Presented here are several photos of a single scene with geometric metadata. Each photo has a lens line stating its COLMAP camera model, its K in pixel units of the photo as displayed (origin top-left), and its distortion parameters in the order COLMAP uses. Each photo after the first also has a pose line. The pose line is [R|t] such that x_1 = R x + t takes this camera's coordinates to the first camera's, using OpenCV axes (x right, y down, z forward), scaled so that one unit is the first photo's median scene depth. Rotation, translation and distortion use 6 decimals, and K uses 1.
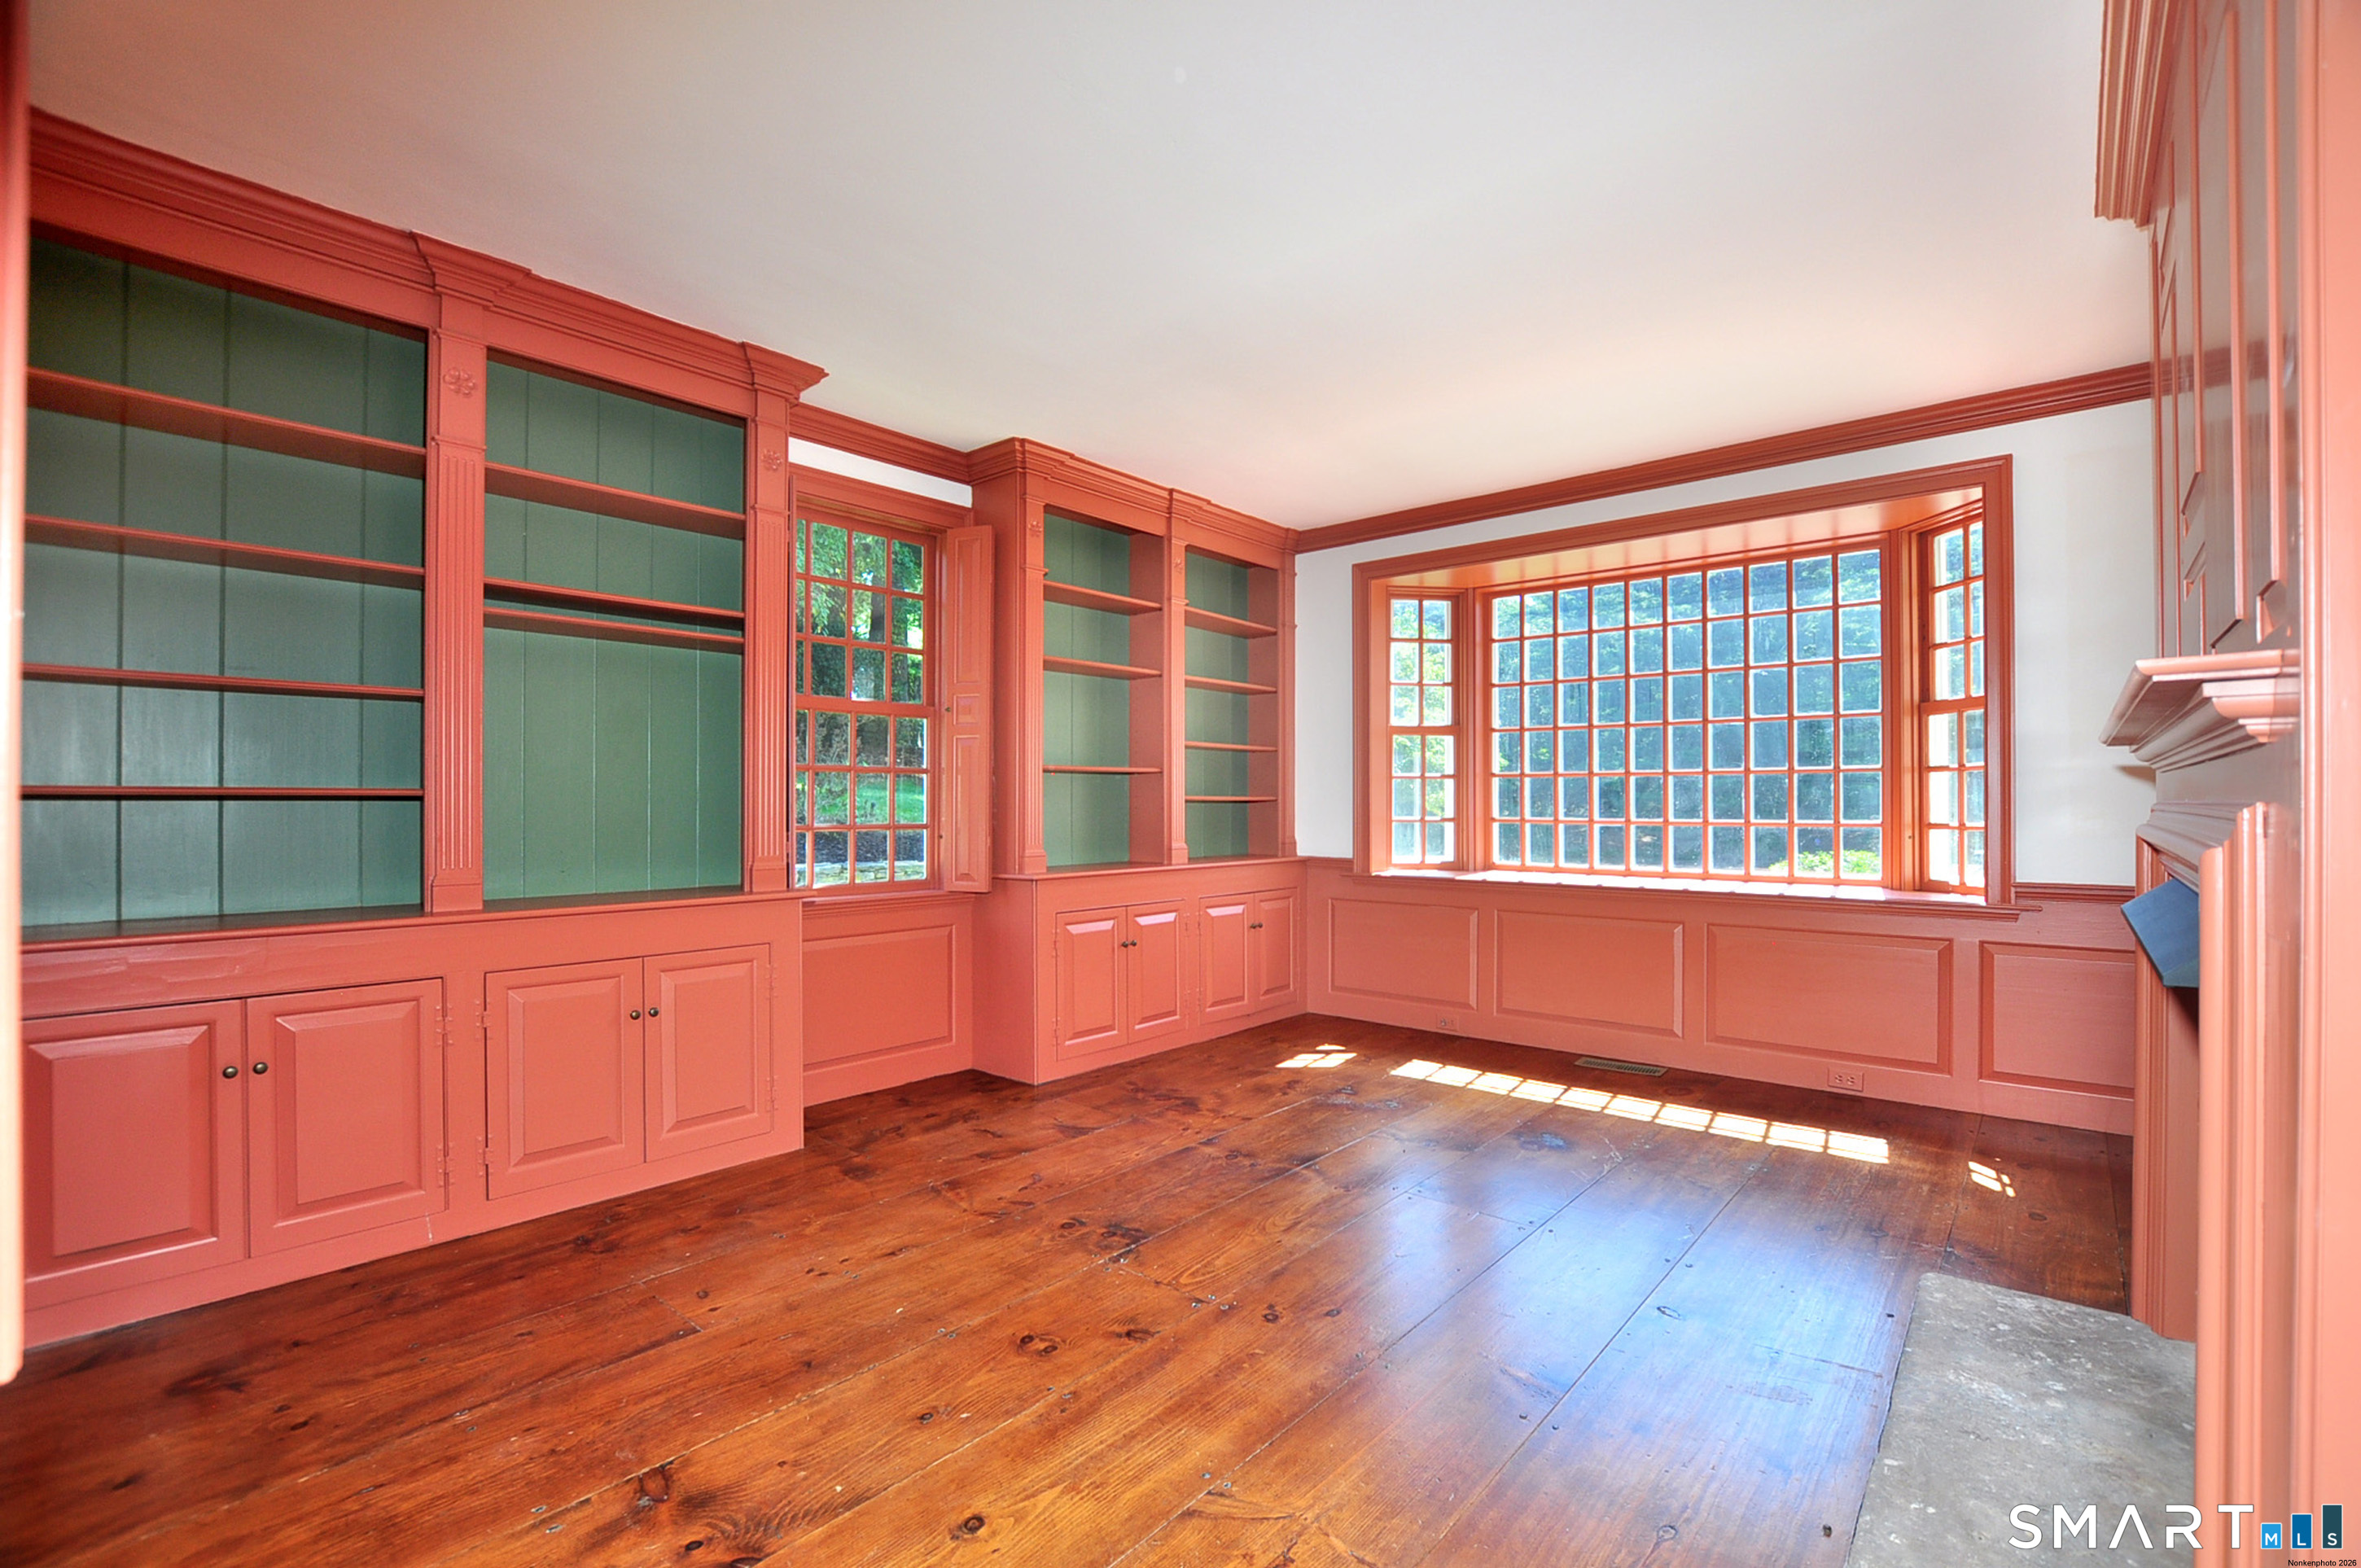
lens RADIAL K [[1031.5, 0, 1188.2], [0, 1031.5, 807.7], [0, 0, 1]] dist [-0.029396, 0.000110]
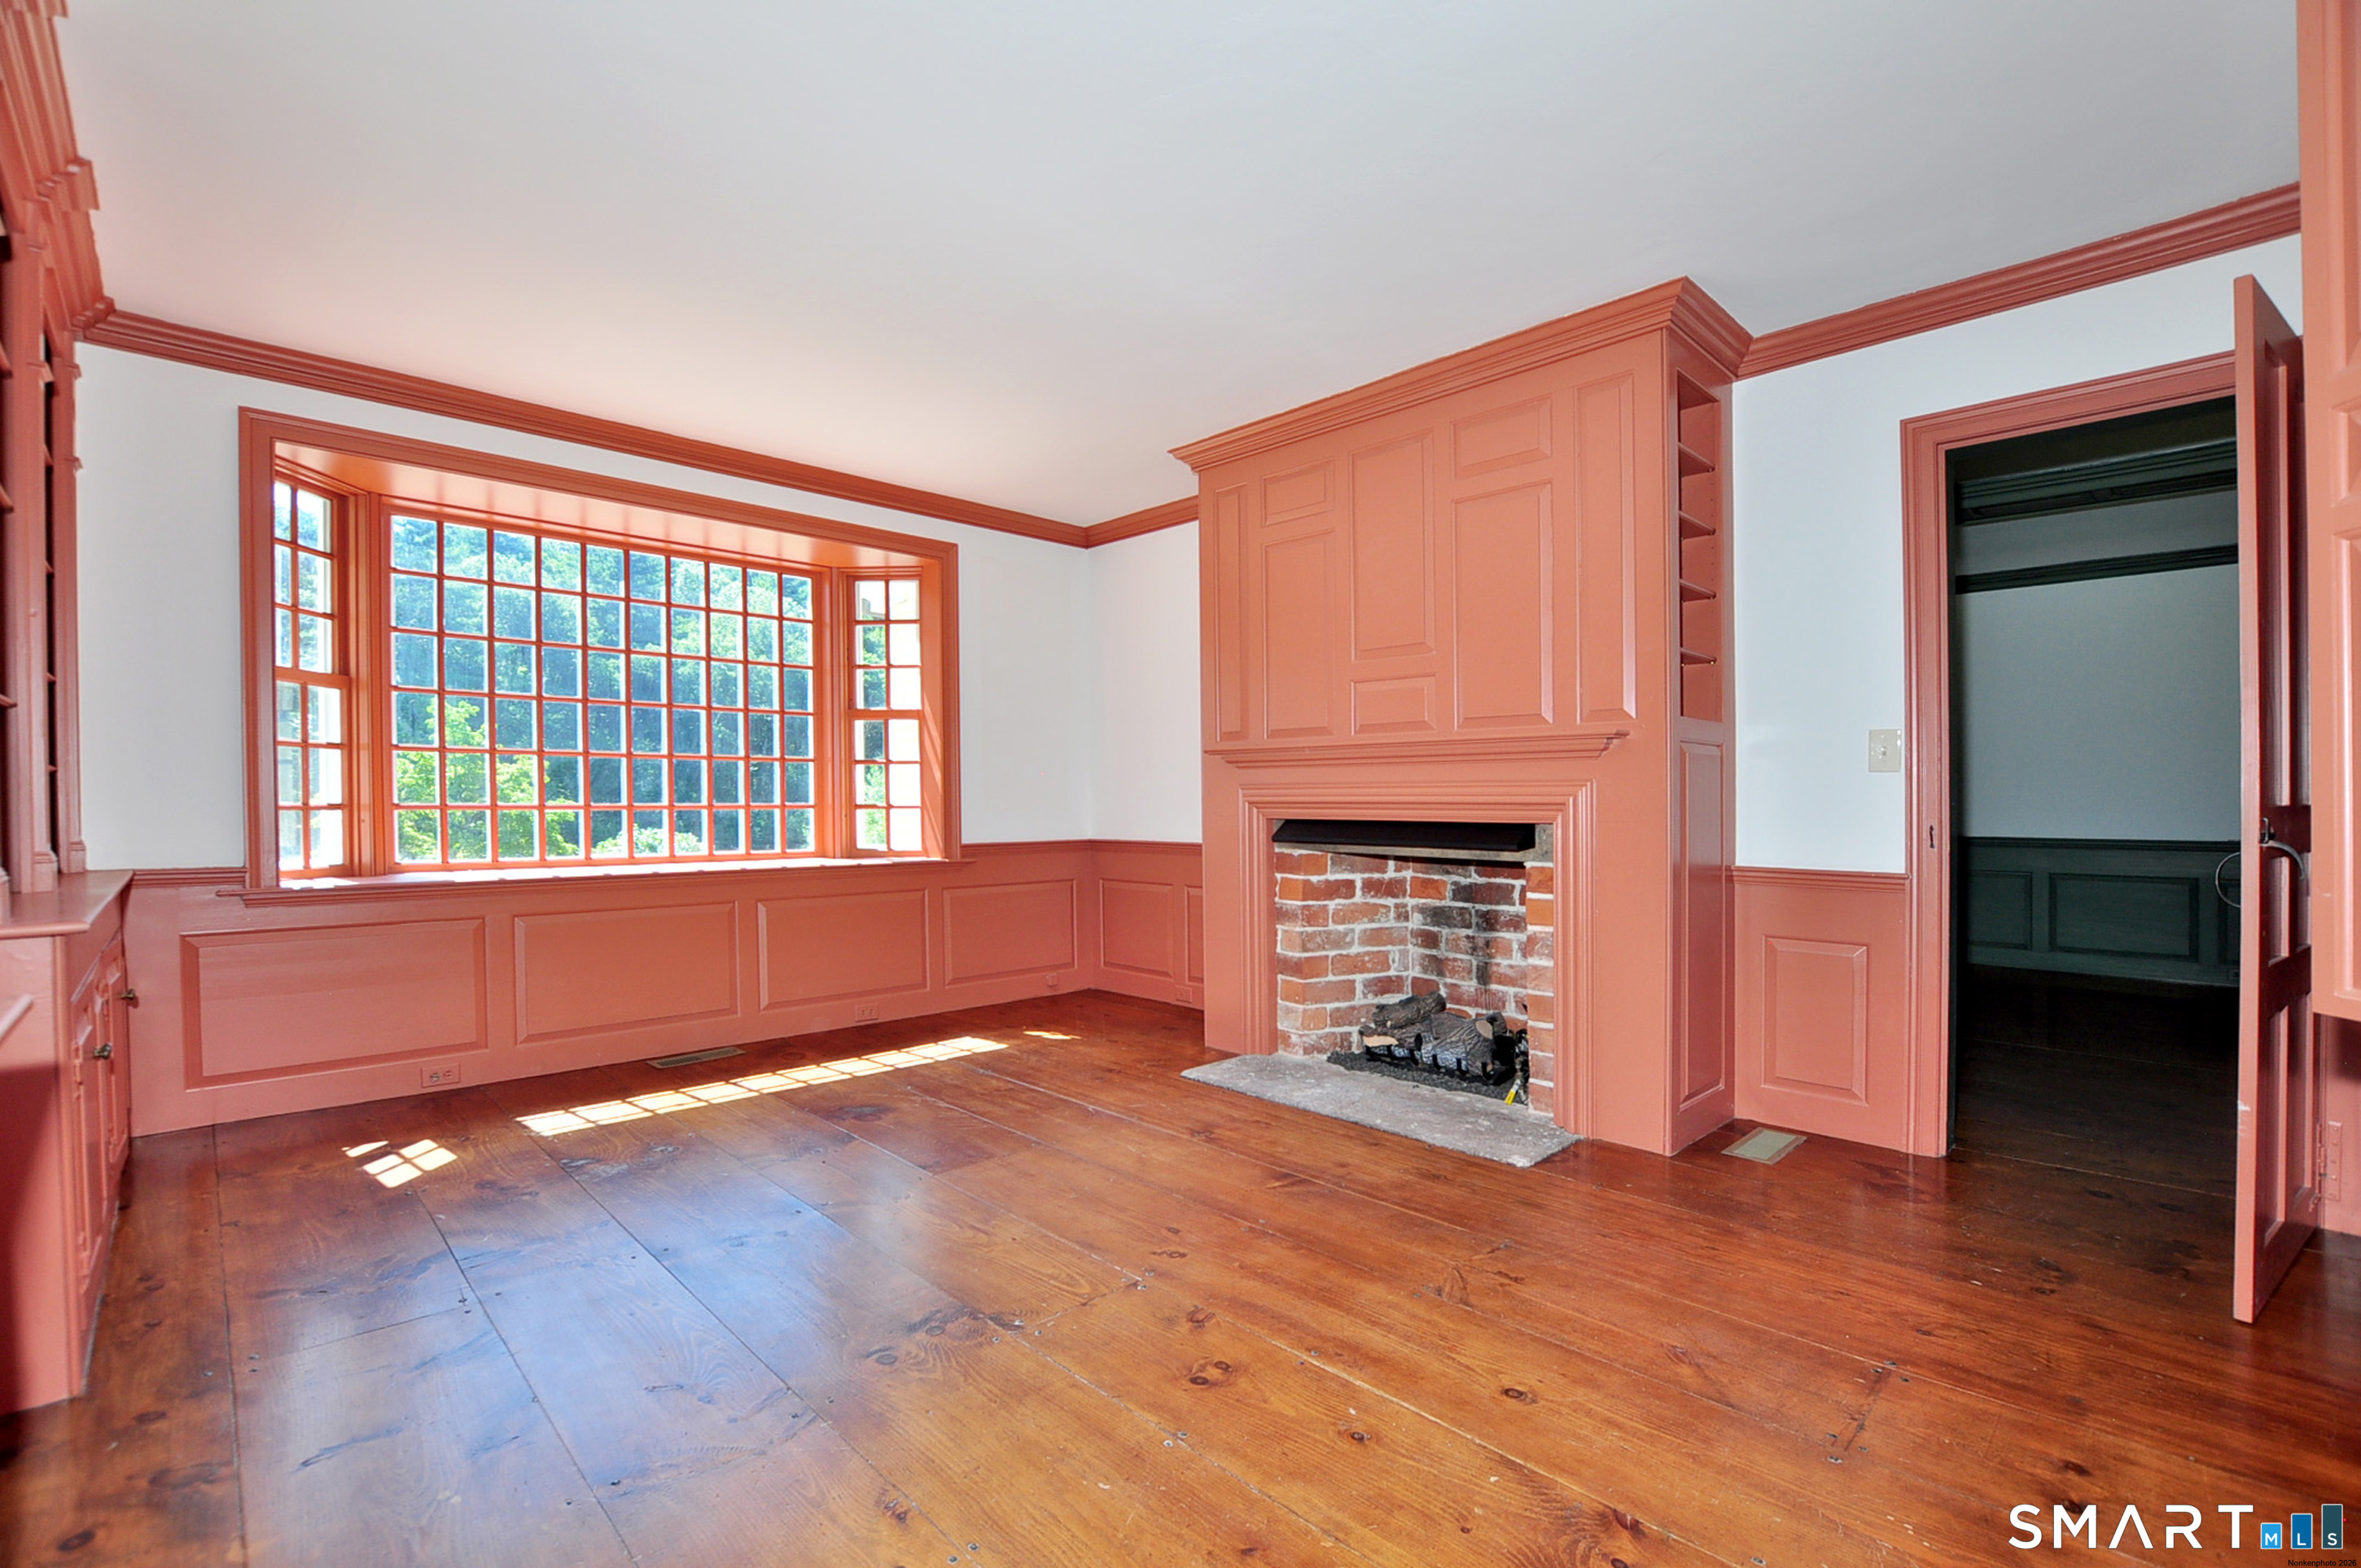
lens RADIAL K [[1031.5, 0, 1188.2], [0, 1031.5, 807.7], [0, 0, 1]] dist [-0.029396, 0.000110]
pose [[0.084595, -0.002981, 0.996411, -0.577423], [0.001998, 0.999994, 0.002822, 0.017961], [-0.996413, 0.001752, 0.084600, 0.529223]]
